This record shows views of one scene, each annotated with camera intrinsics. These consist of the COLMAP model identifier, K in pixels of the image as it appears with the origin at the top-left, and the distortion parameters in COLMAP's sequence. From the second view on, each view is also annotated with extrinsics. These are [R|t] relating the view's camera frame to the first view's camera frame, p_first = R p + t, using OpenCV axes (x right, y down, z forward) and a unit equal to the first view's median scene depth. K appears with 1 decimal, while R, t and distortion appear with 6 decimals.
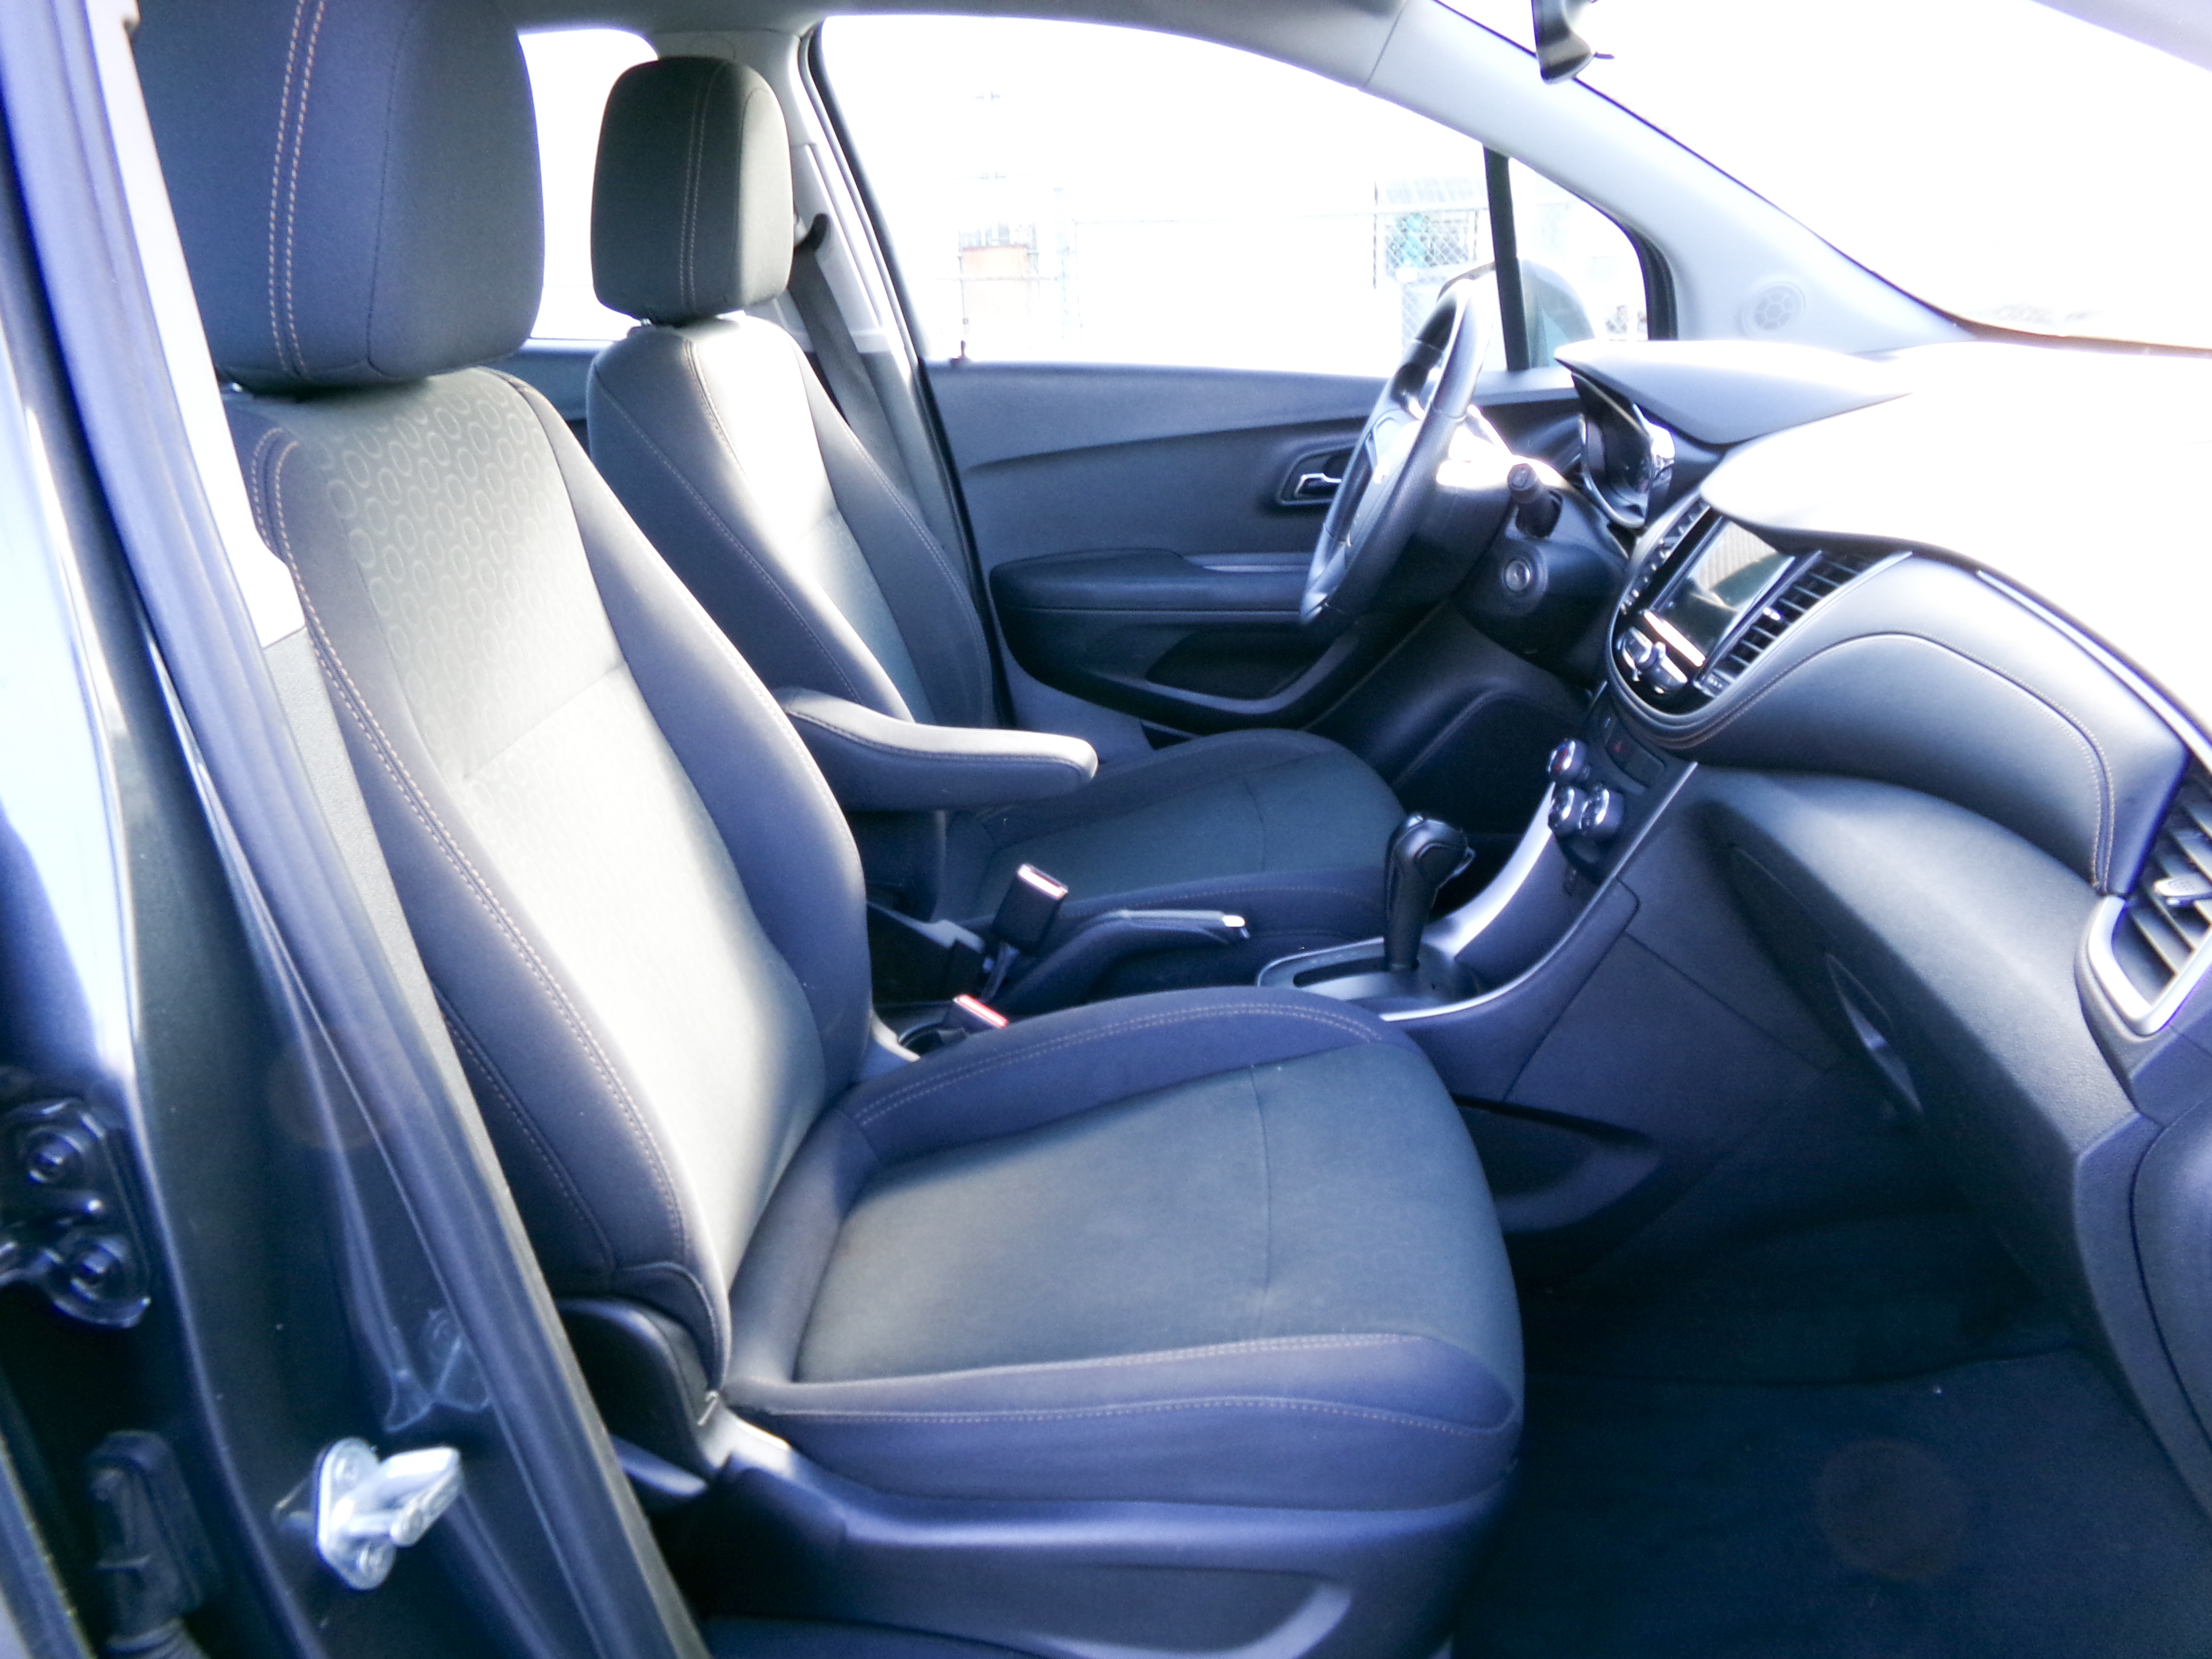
lens RADIAL K [[1525.2, 0, 1106.0], [0, 1525.2, 829.5], [0, 0, 1]] dist [0.026868, 0.000598]
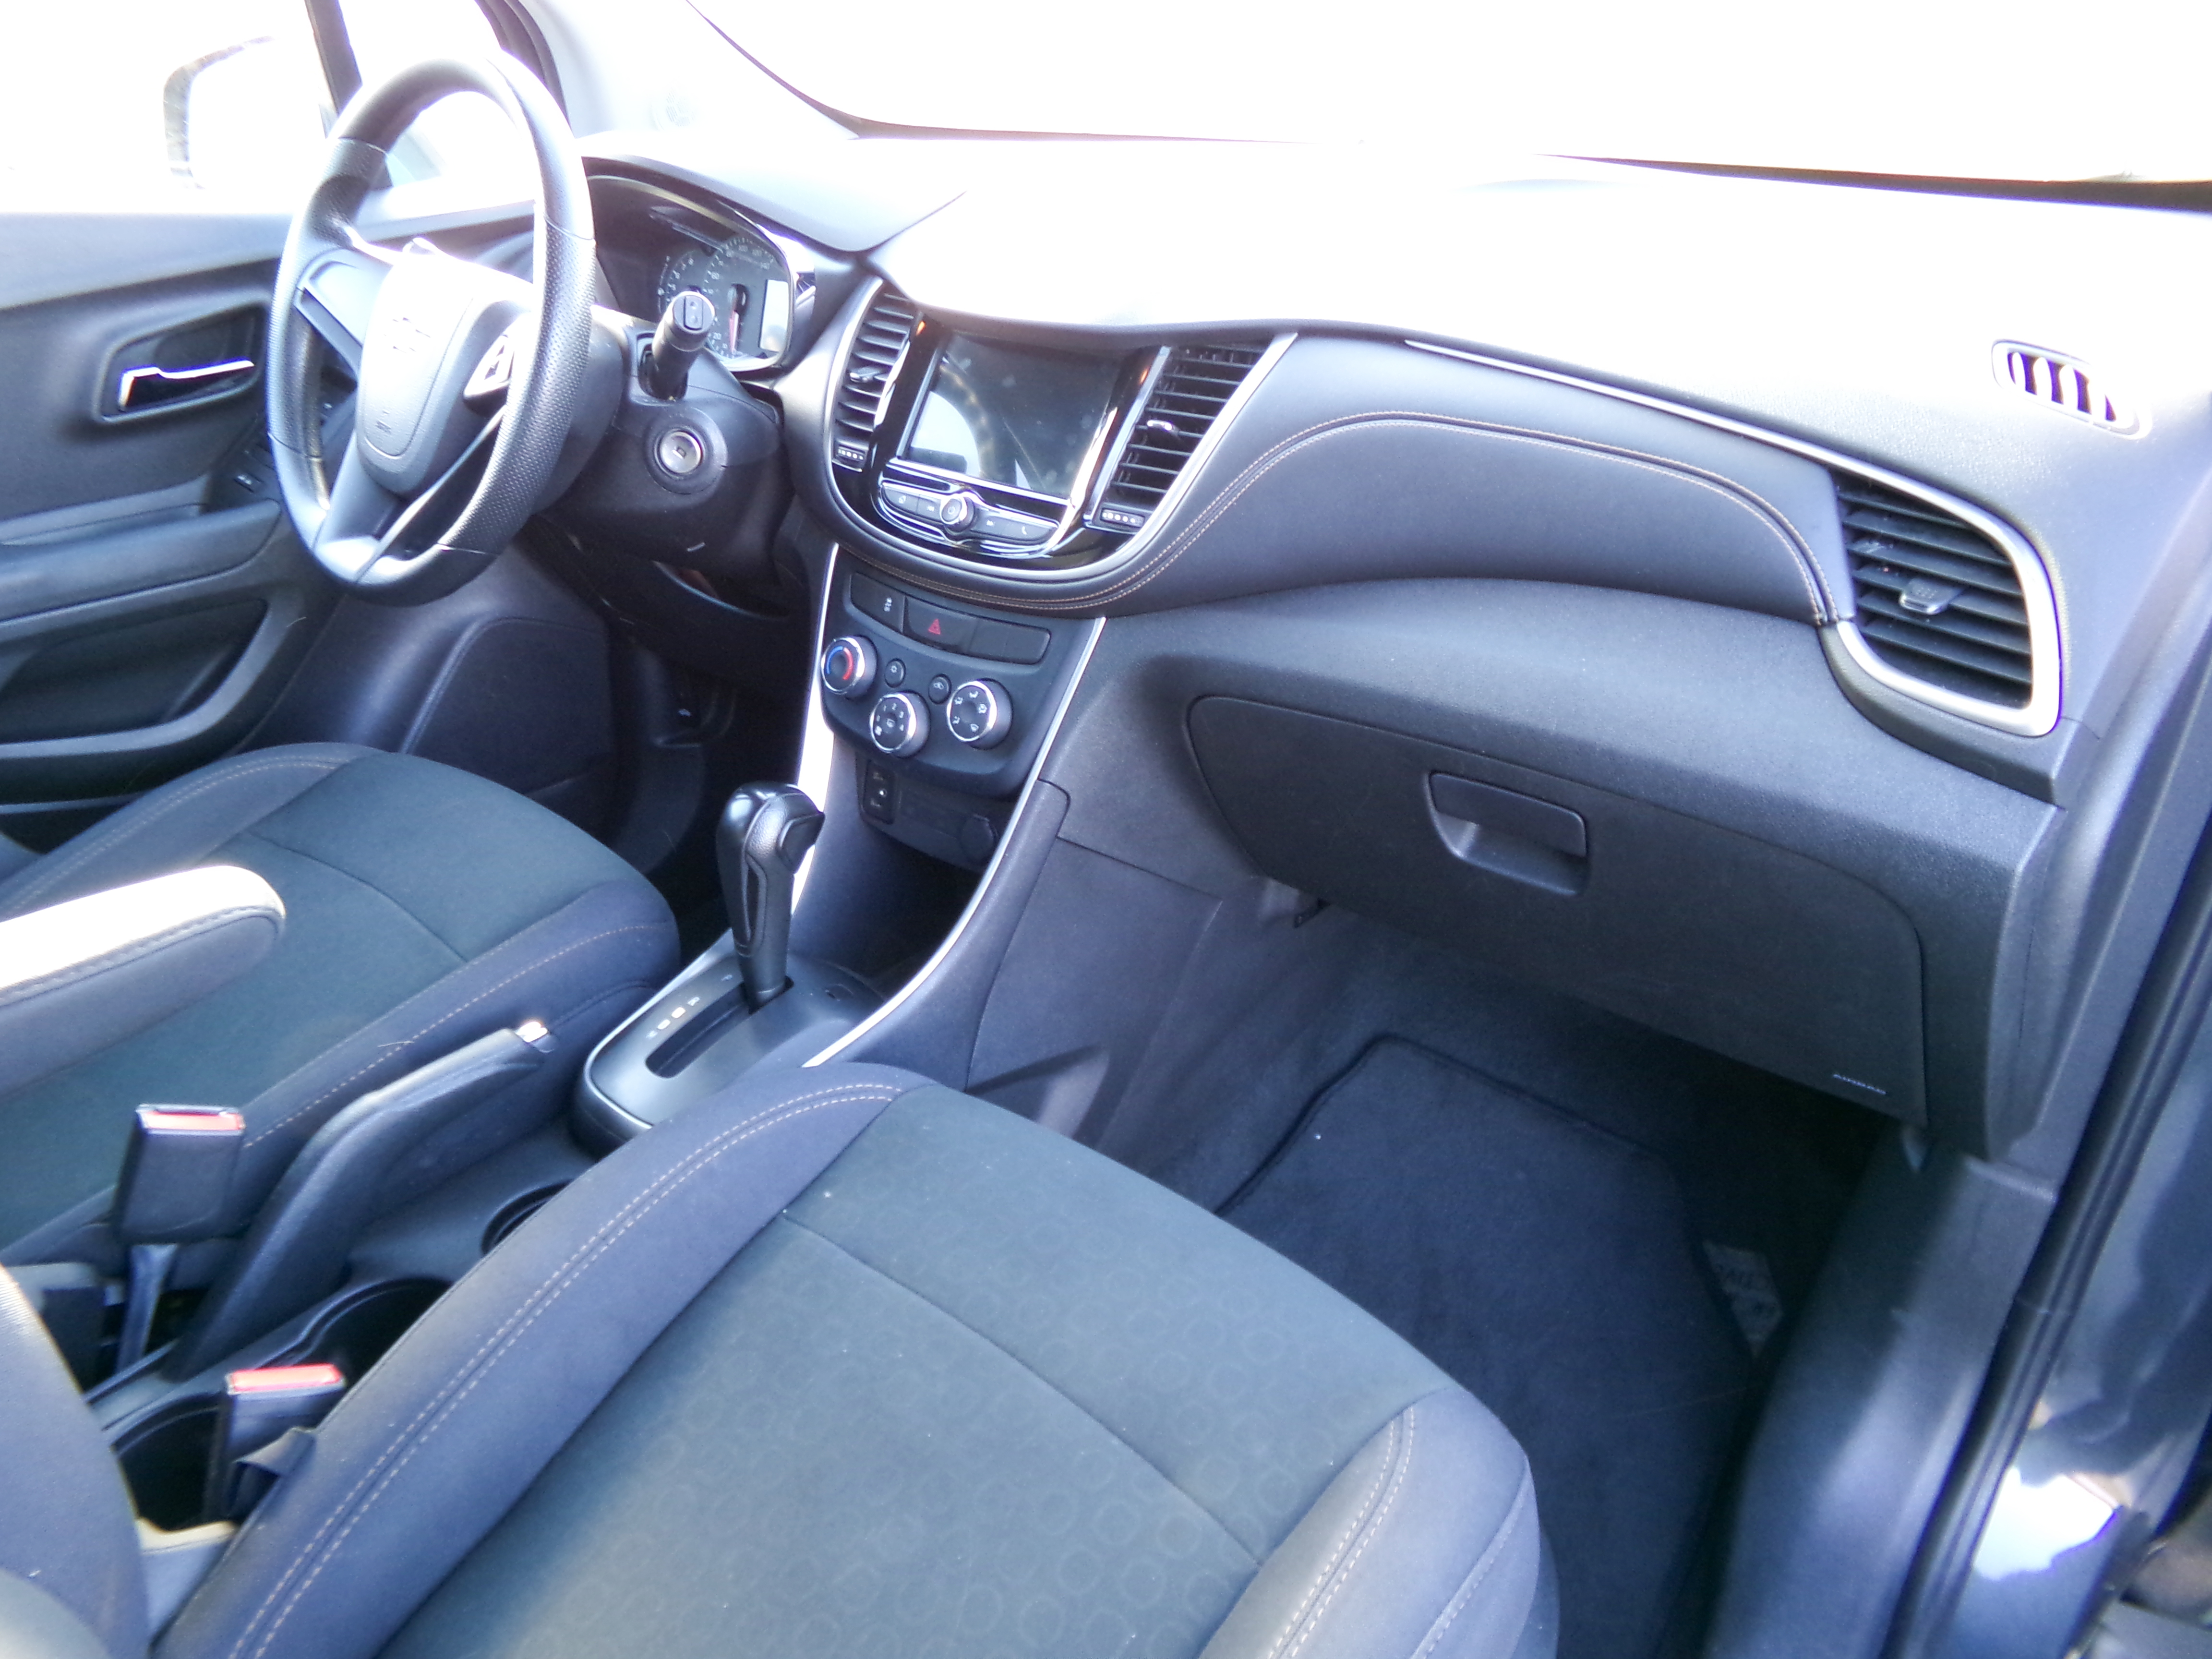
lens RADIAL K [[1525.2, 0, 1106.0], [0, 1525.2, 829.5], [0, 0, 1]] dist [0.026868, 0.000598]
pose [[0.613222, -0.349776, 0.708248, -0.222216], [0.290134, 0.933683, 0.209903, -0.097754], [-0.734698, 0.076770, 0.674037, 0.381313]]
